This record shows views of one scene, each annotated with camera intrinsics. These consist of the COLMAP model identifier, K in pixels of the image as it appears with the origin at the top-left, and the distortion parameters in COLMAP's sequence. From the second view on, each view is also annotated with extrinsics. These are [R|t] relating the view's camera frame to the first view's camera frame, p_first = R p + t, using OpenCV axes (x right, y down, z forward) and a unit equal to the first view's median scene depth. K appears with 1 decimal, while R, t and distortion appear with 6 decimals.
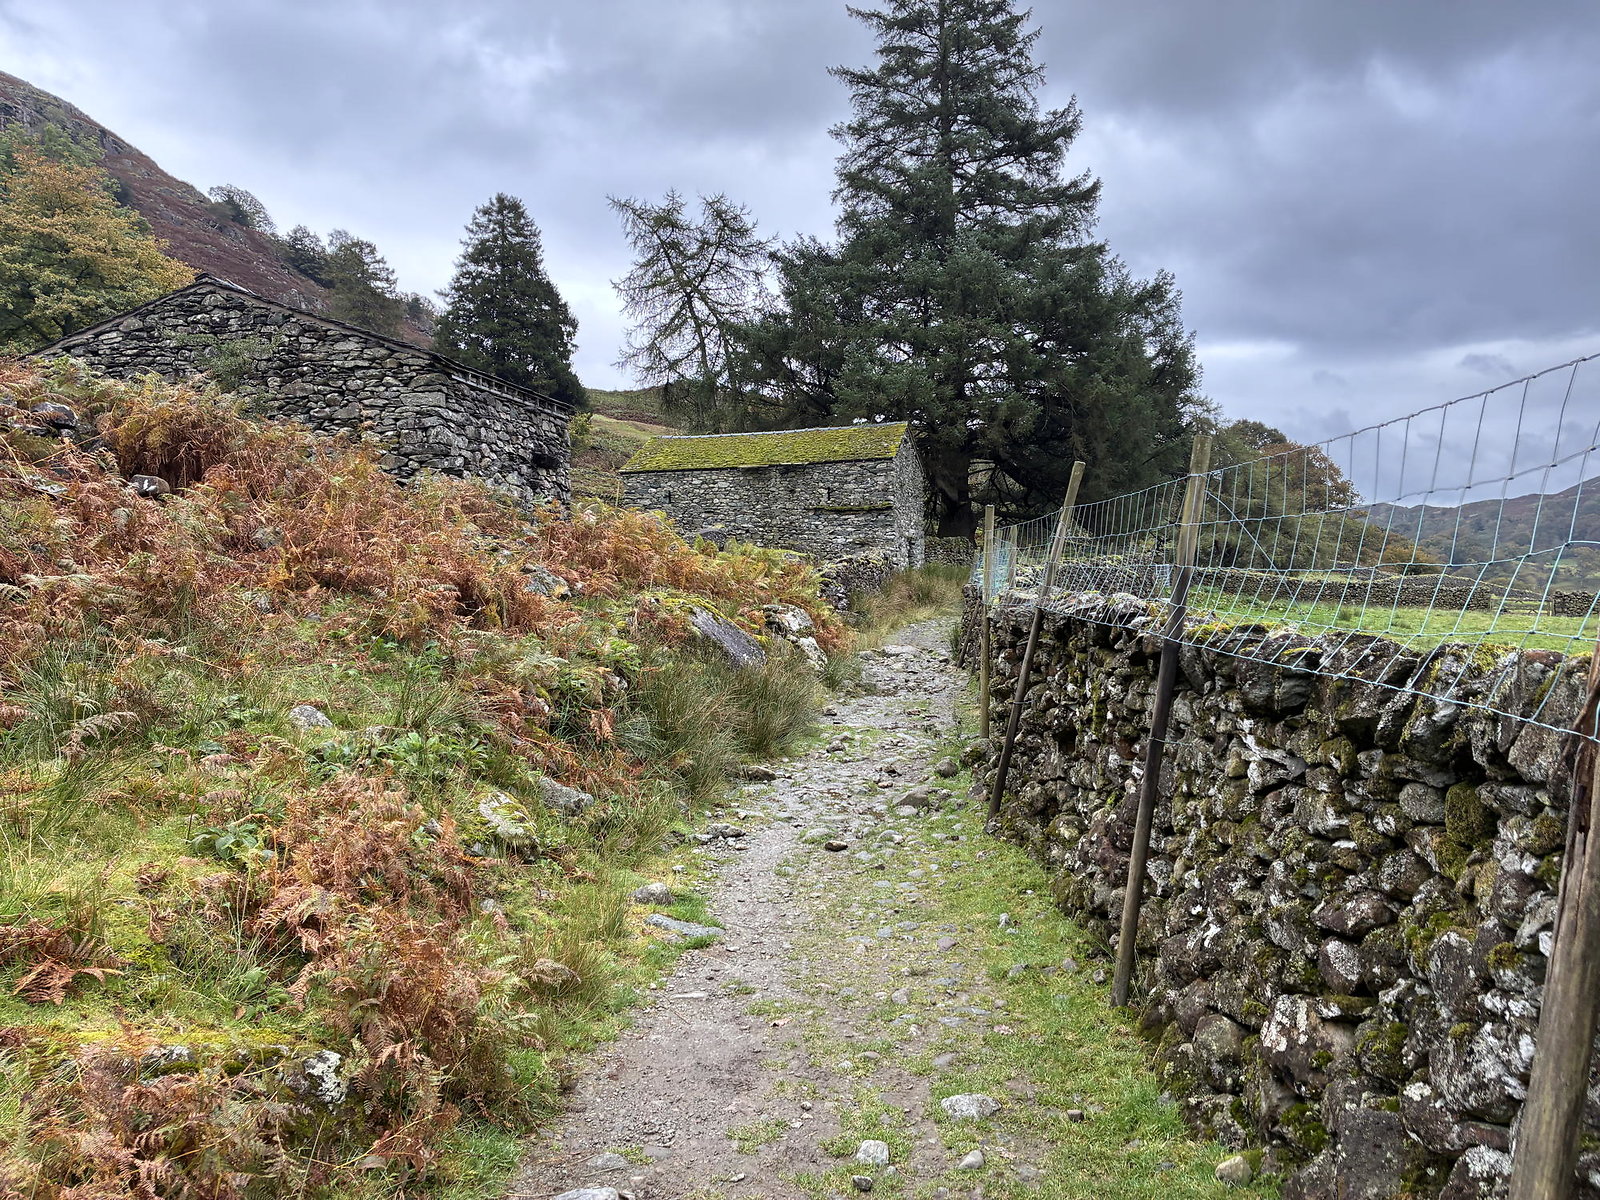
lens RADIAL K [[1205.9, 0, 791.2], [0, 1205.9, 588.8], [0, 0, 1]] dist [0.071272, -0.081897]
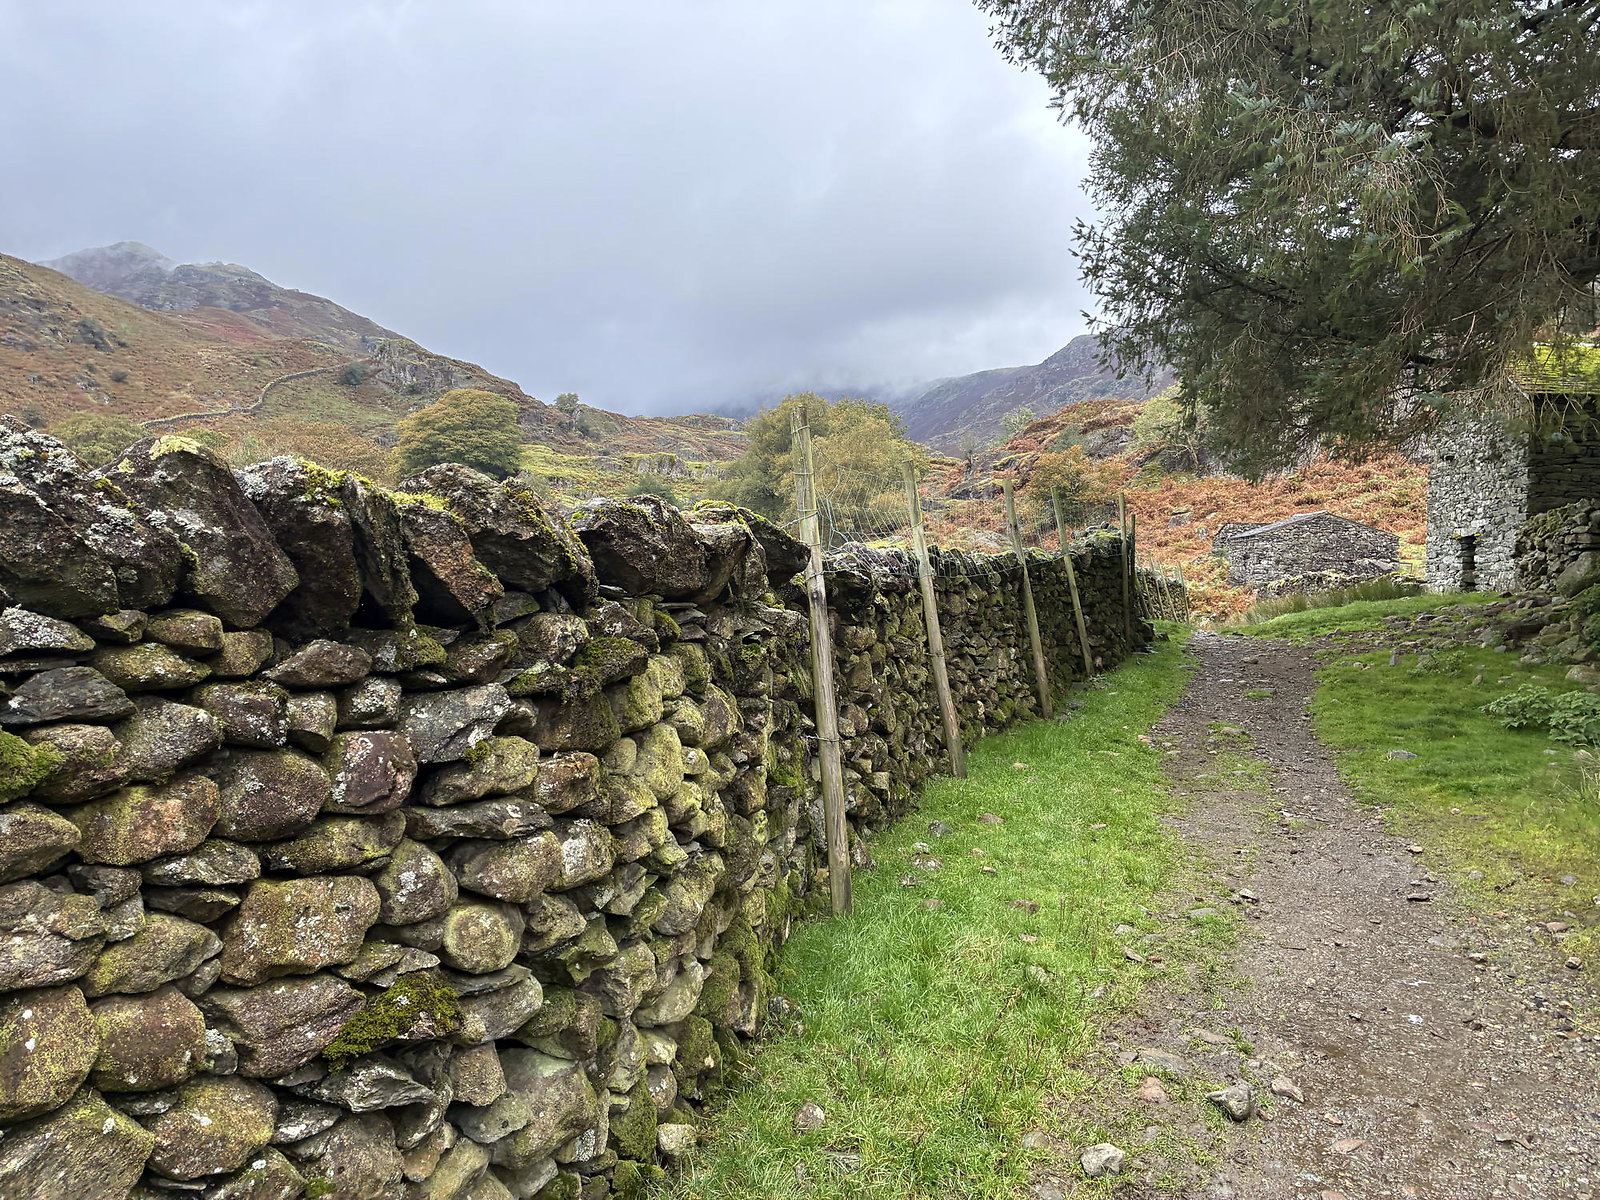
lens RADIAL K [[1205.9, 0, 818.9], [0, 1205.9, 584.0], [0, 0, 1]] dist [0.071272, -0.081897]
pose [[-0.993011, -0.010052, -0.117596, 0.376134], [-0.011055, 0.999908, 0.007886, -0.015295], [0.117506, 0.009131, -0.993030, 1.202690]]
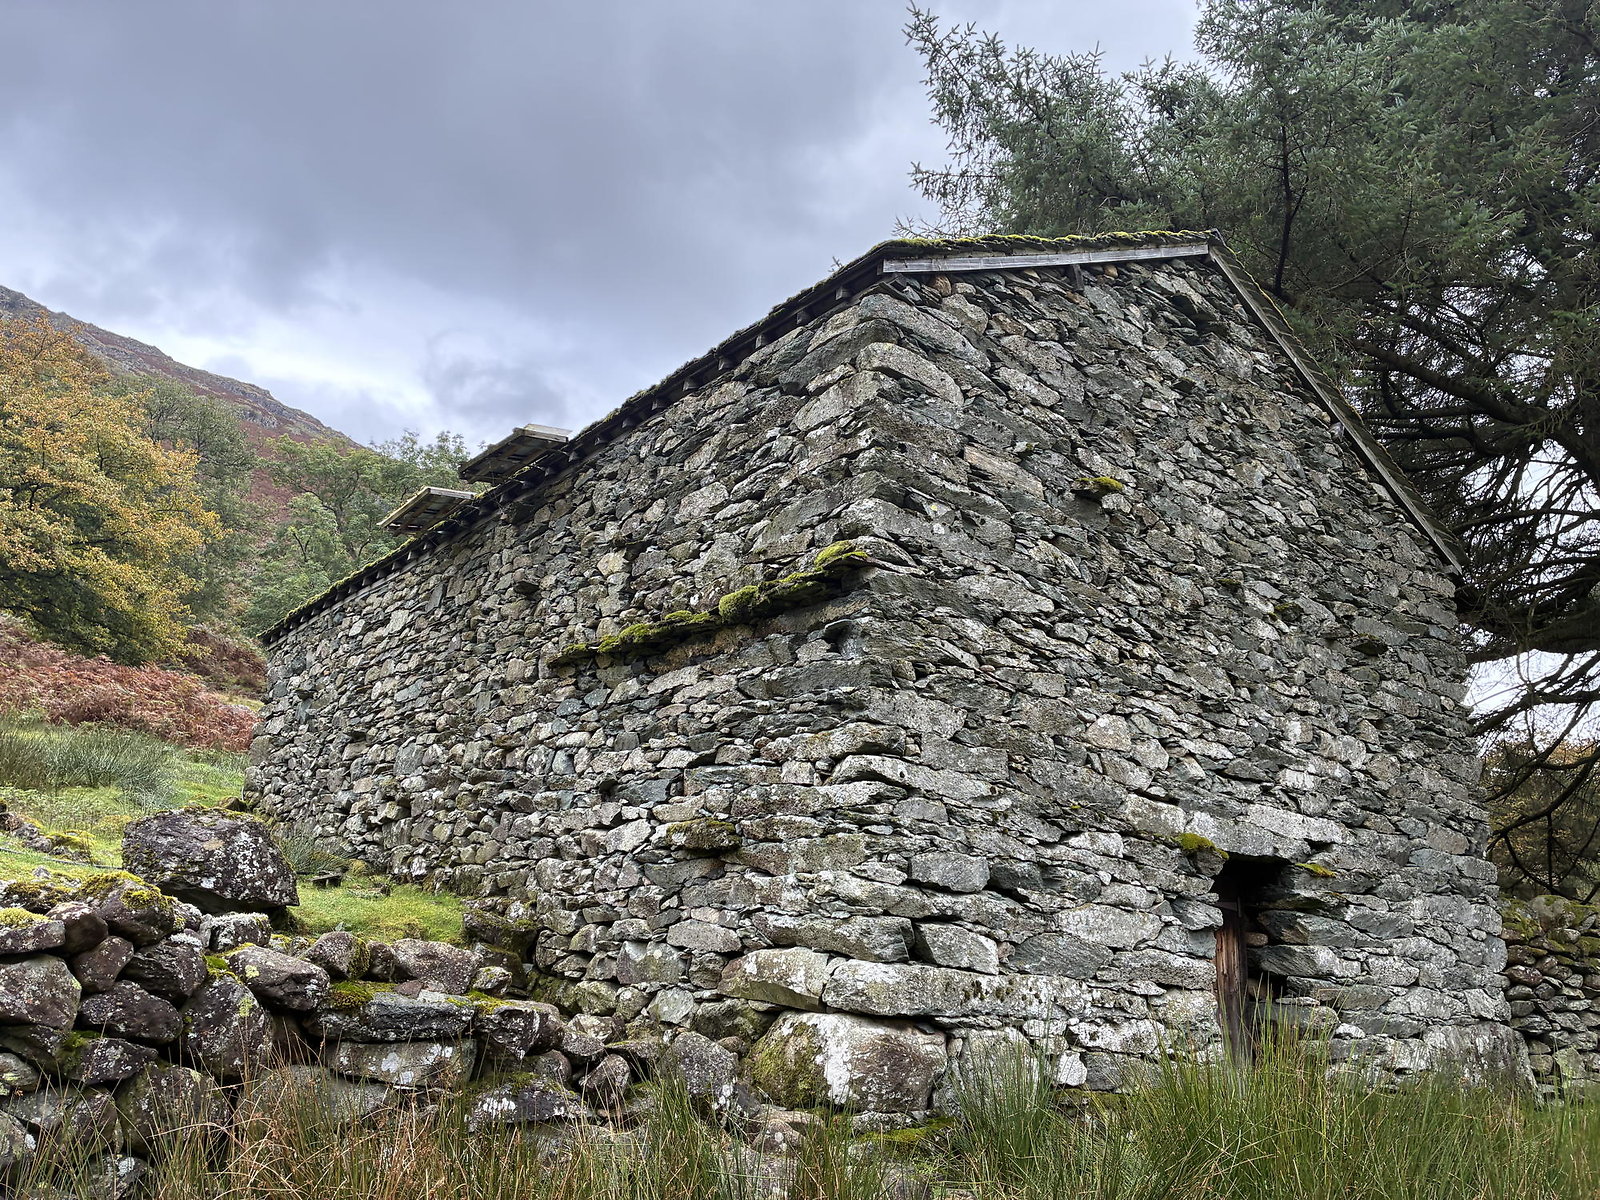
lens RADIAL K [[1205.9, 0, 785.3], [0, 1205.9, 581.4], [0, 0, 1]] dist [0.071272, -0.081897]
pose [[0.807511, -0.129124, -0.575546, 0.111407], [-0.078696, 0.943438, -0.322073, -0.015845], [0.584579, 0.305371, 0.751675, 0.643099]]
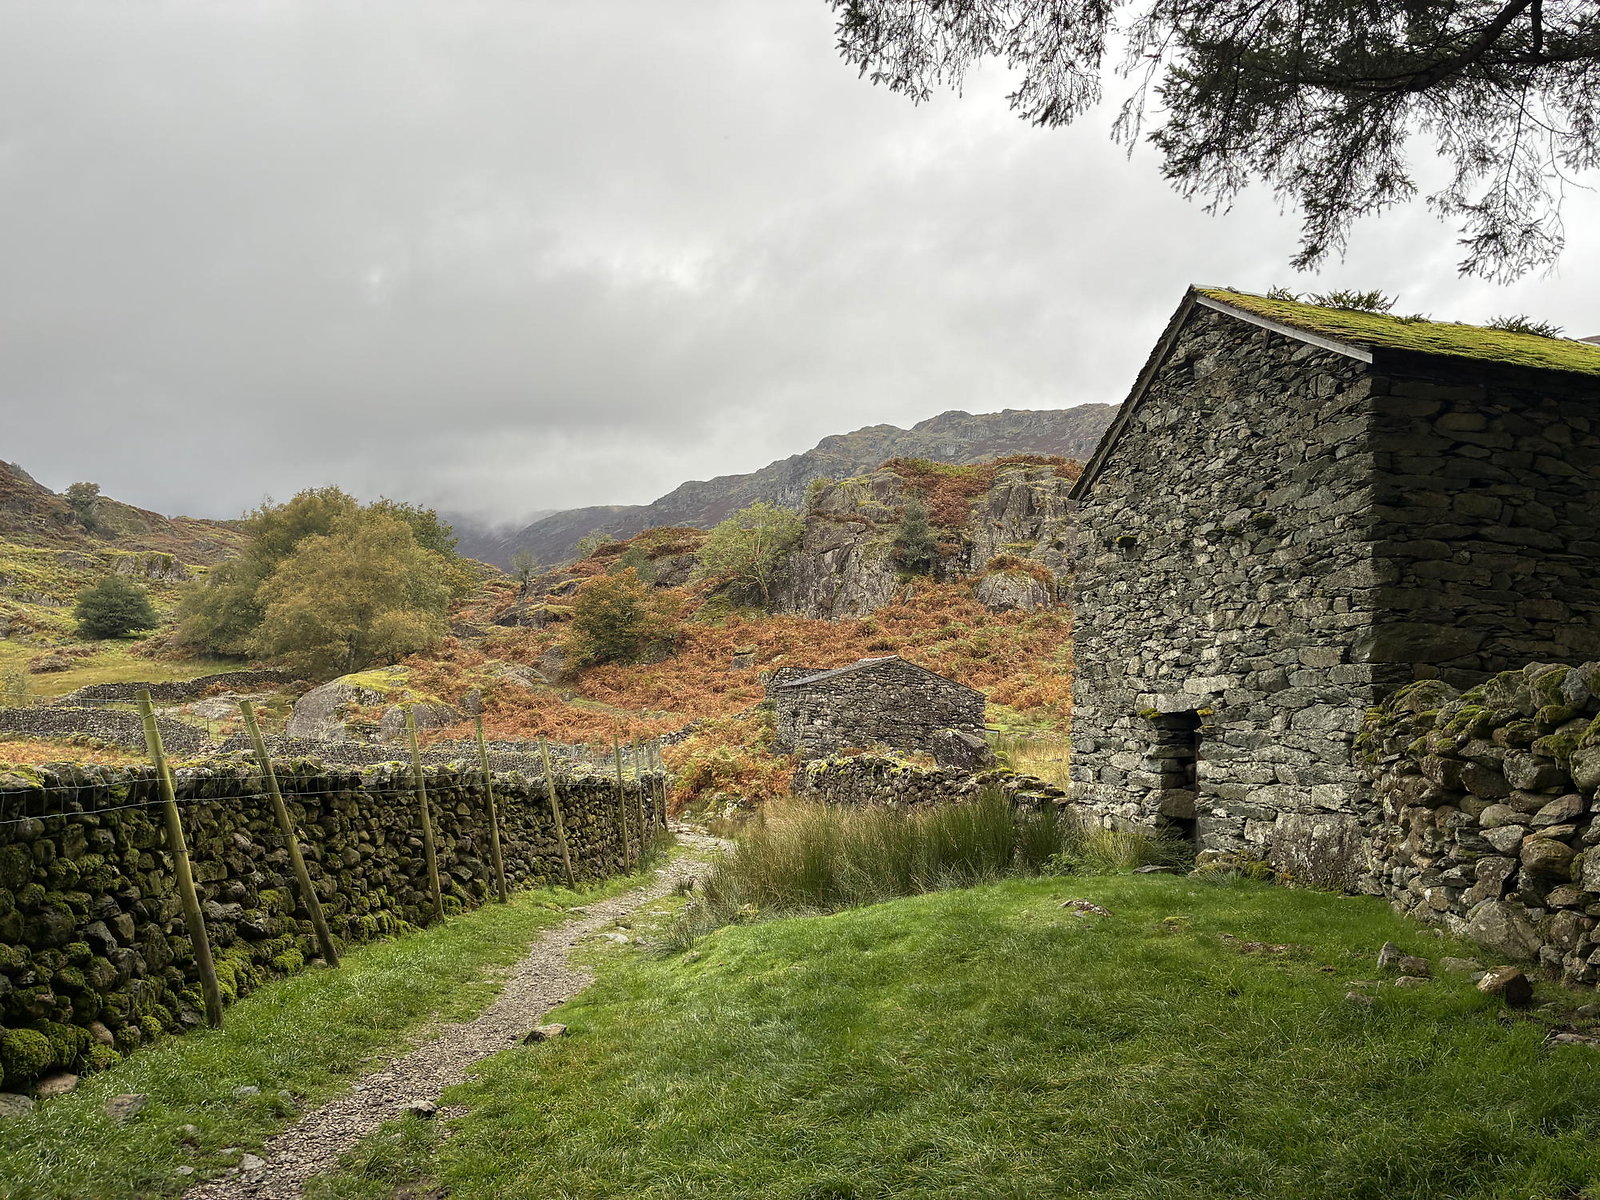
lens RADIAL K [[1205.9, 0, 804.3], [0, 1205.9, 586.3], [0, 0, 1]] dist [0.071272, -0.081897]
pose [[-0.907564, -0.088030, -0.410584, 0.217371], [-0.045617, 0.992661, -0.111996, -0.028012], [0.417430, -0.082914, -0.904919, 0.928084]]
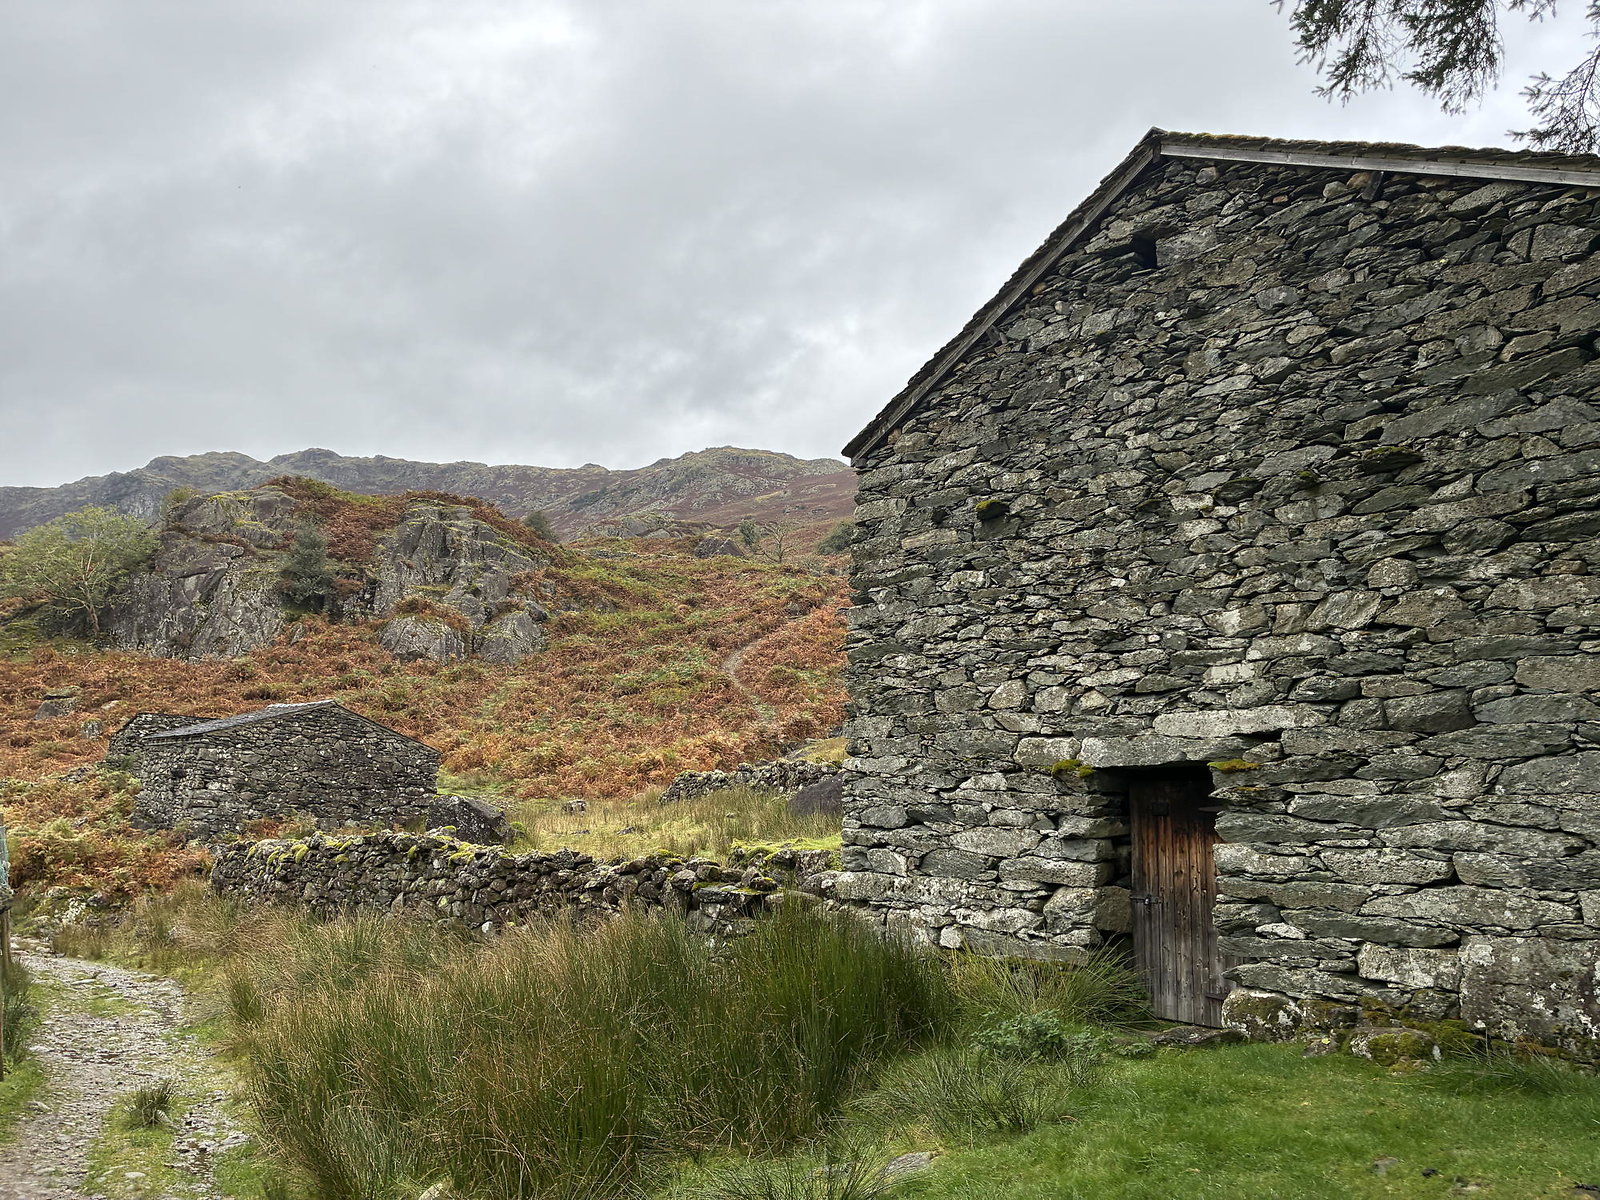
lens RADIAL K [[1205.9, 0, 805.7], [0, 1205.9, 599.1], [0, 0, 1]] dist [0.071272, -0.081897]
pose [[-0.579519, -0.168746, -0.797297, 0.202178], [-0.043472, 0.983336, -0.176523, -0.025789], [0.813799, -0.067639, -0.577197, 0.815312]]
